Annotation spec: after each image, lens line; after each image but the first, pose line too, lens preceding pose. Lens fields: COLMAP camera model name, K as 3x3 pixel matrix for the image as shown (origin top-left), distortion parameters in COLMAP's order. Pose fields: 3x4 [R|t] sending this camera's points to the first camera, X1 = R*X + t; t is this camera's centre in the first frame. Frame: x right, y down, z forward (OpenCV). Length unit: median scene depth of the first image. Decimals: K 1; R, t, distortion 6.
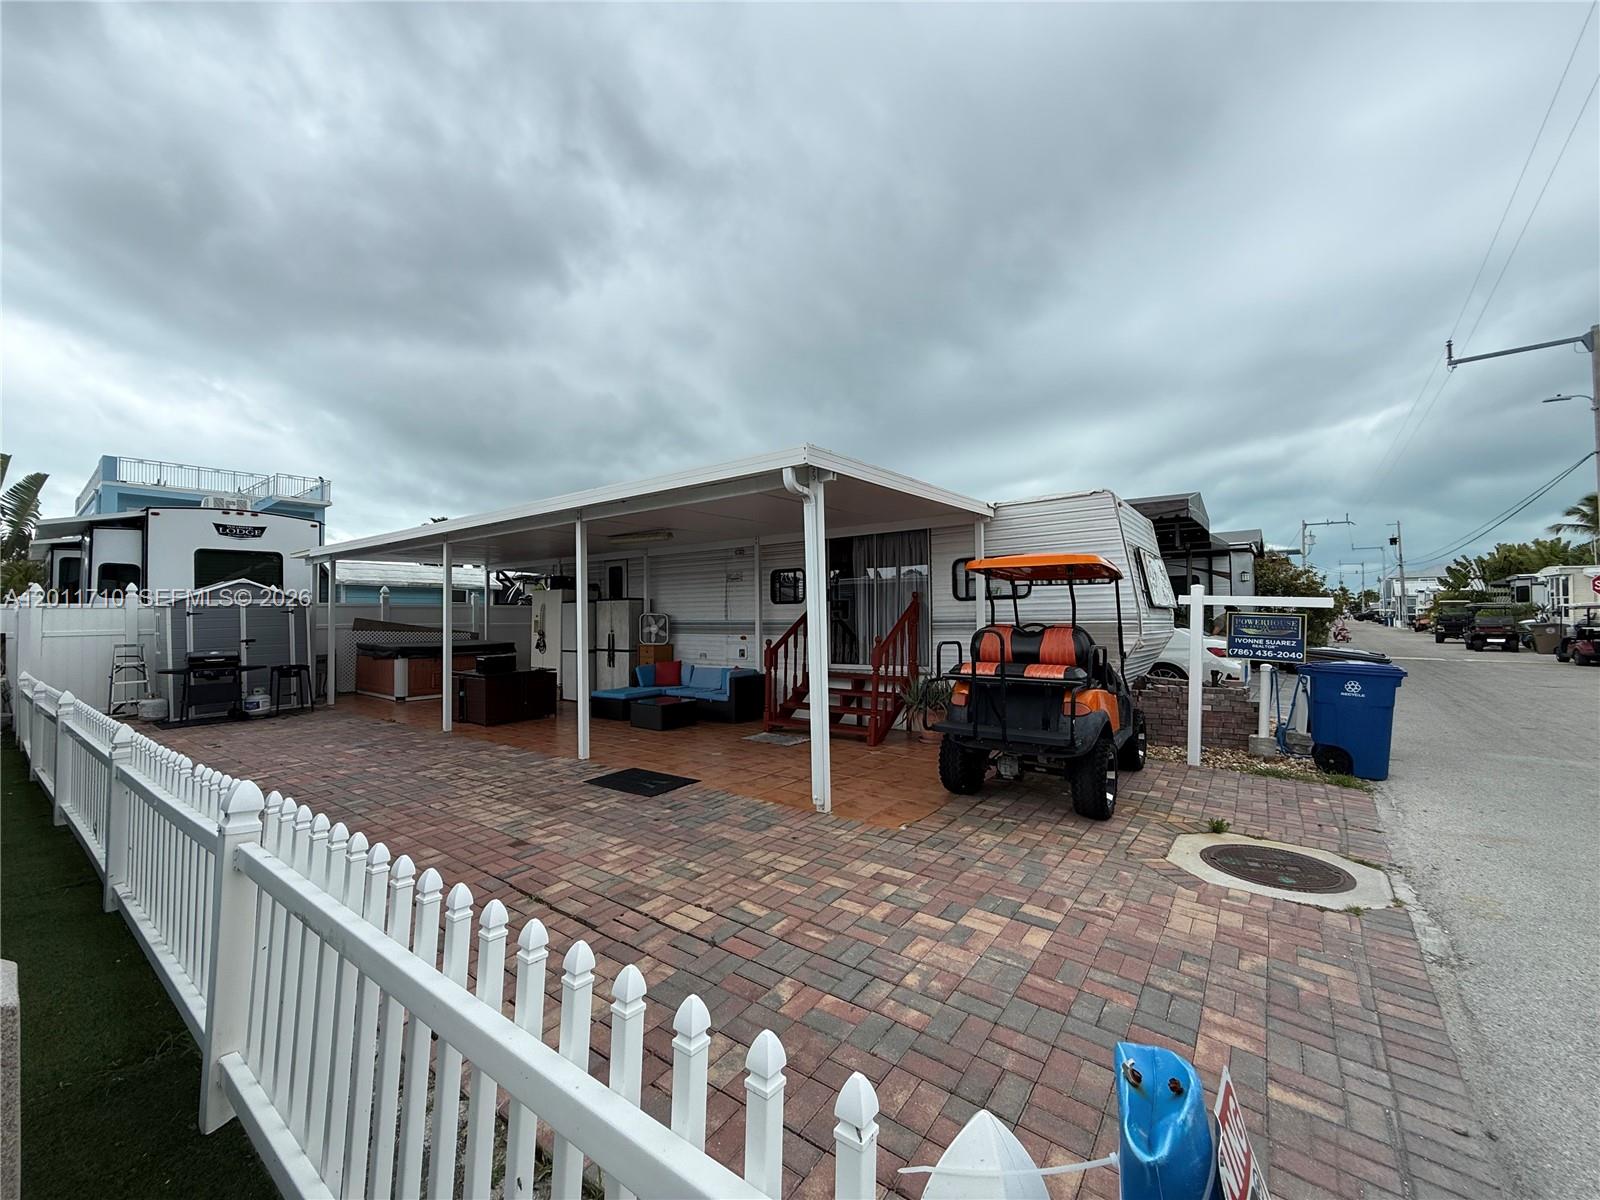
lens RADIAL K [[647.1, 0, 797.4], [0, 647.1, 594.5], [0, 0, 1]] dist [-0.000368, -0.000158]
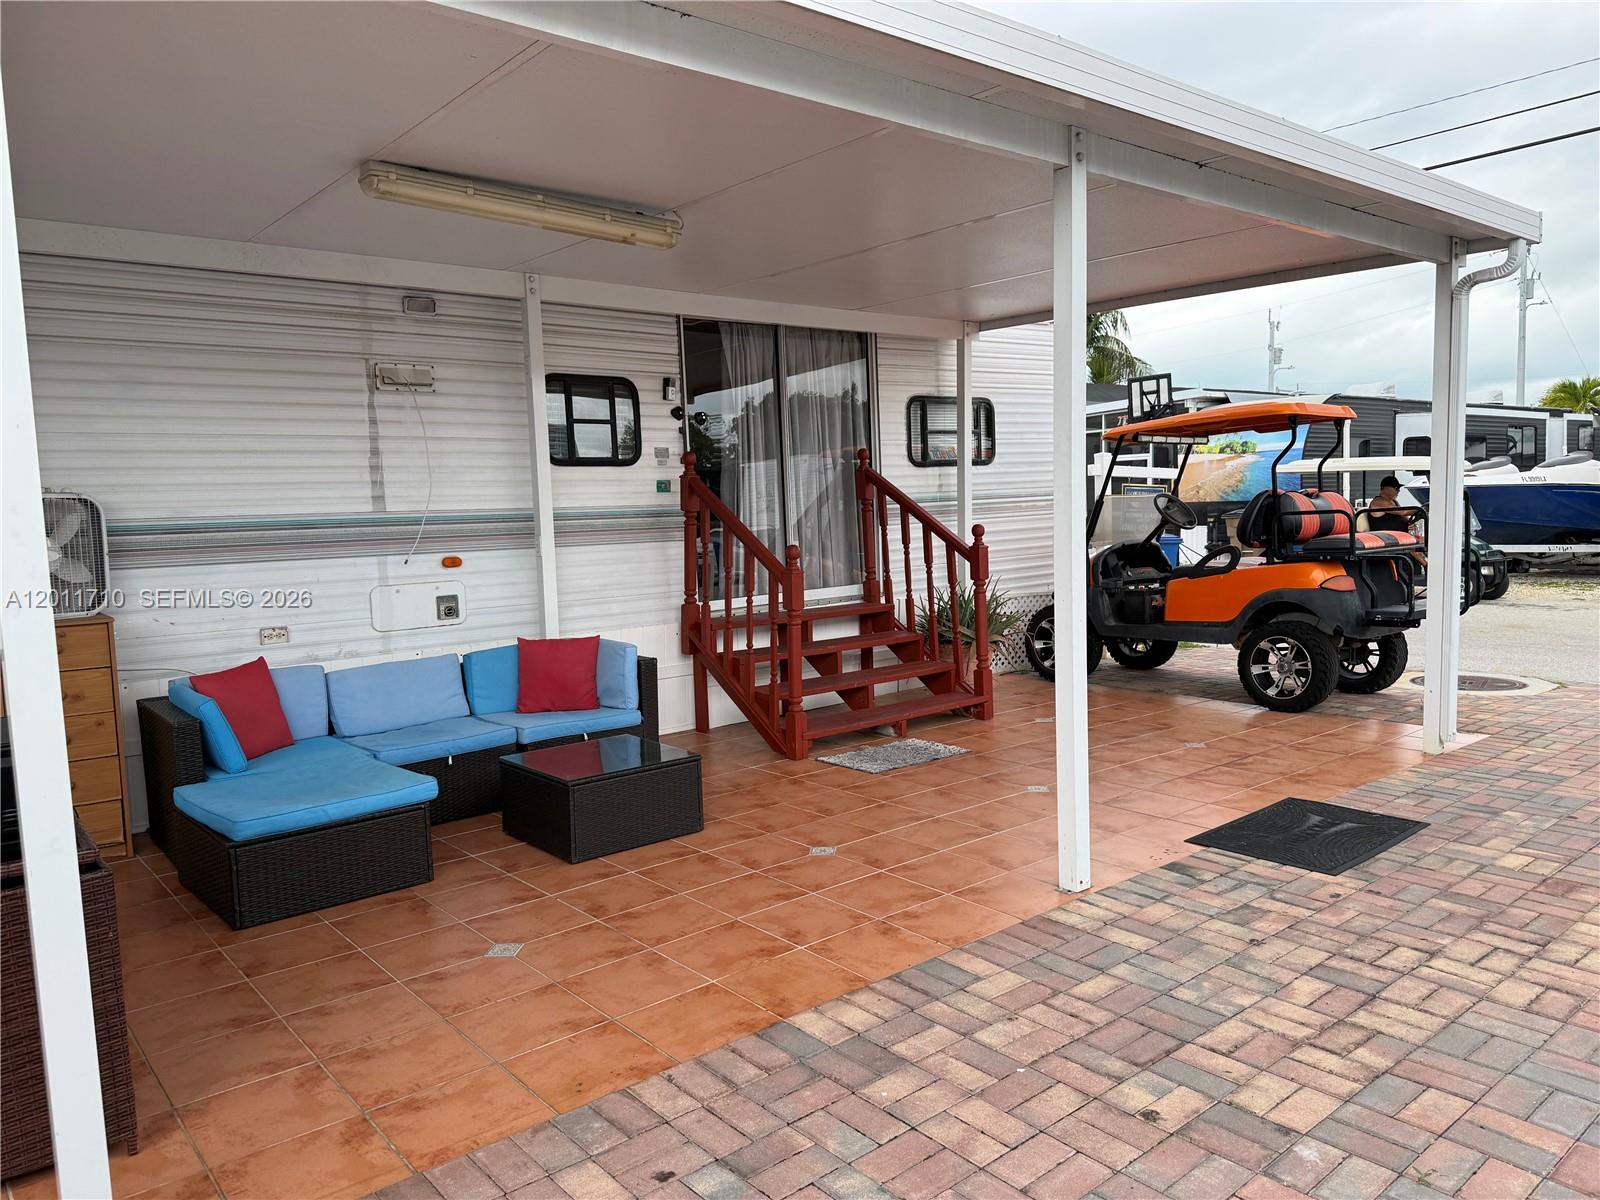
lens RADIAL K [[1146.1, 0, 800.0], [0, 1146.1, 600.0], [0, 0, 1]] dist [0.059269, -0.085758]
pose [[0.217521, -0.077918, 0.972941, -1.115854], [-0.001812, 0.996775, 0.080232, 0.066275], [-0.976054, -0.019215, 0.216679, 1.206903]]
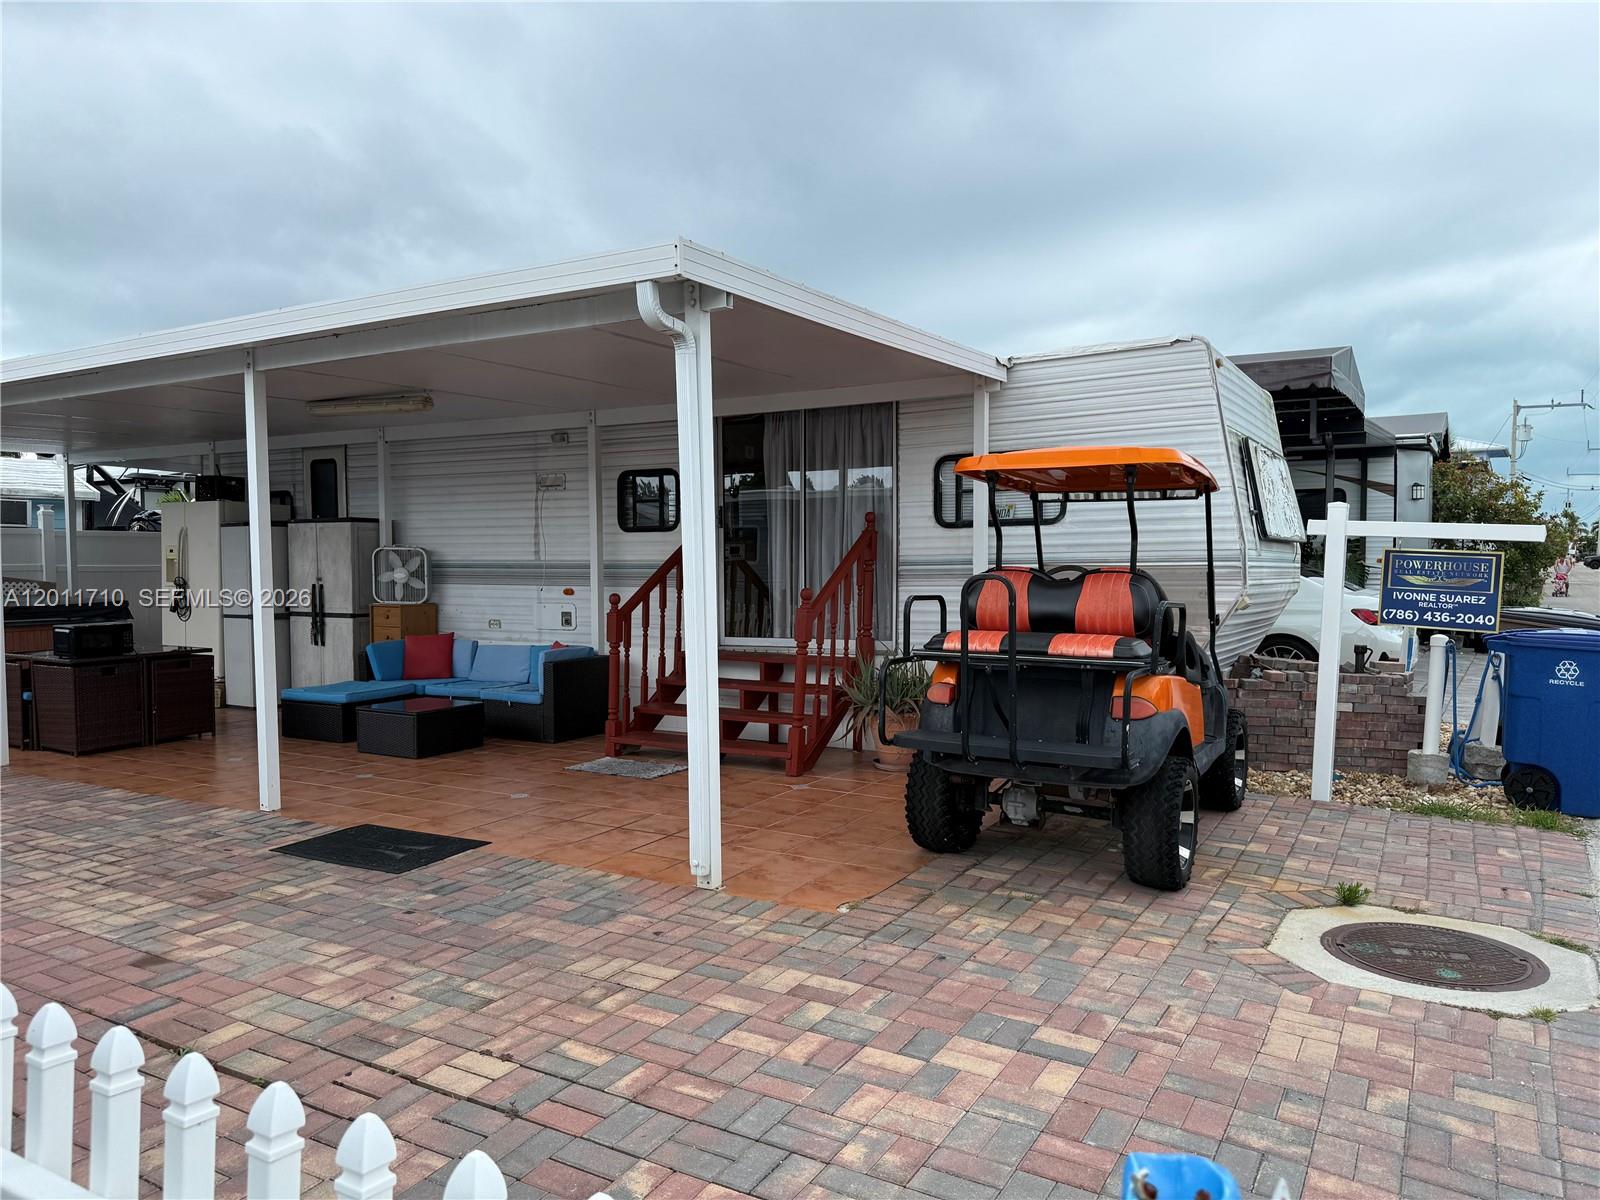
lens RADIAL K [[1146.1, 0, 800.0], [0, 1146.1, 600.0], [0, 0, 1]] dist [0.059269, -0.085758]
pose [[0.993319, -0.000978, 0.115398, 0.002800], [-0.007194, 0.997495, 0.070374, 0.004655], [-0.115178, -0.070734, 0.990823, -0.010722]]
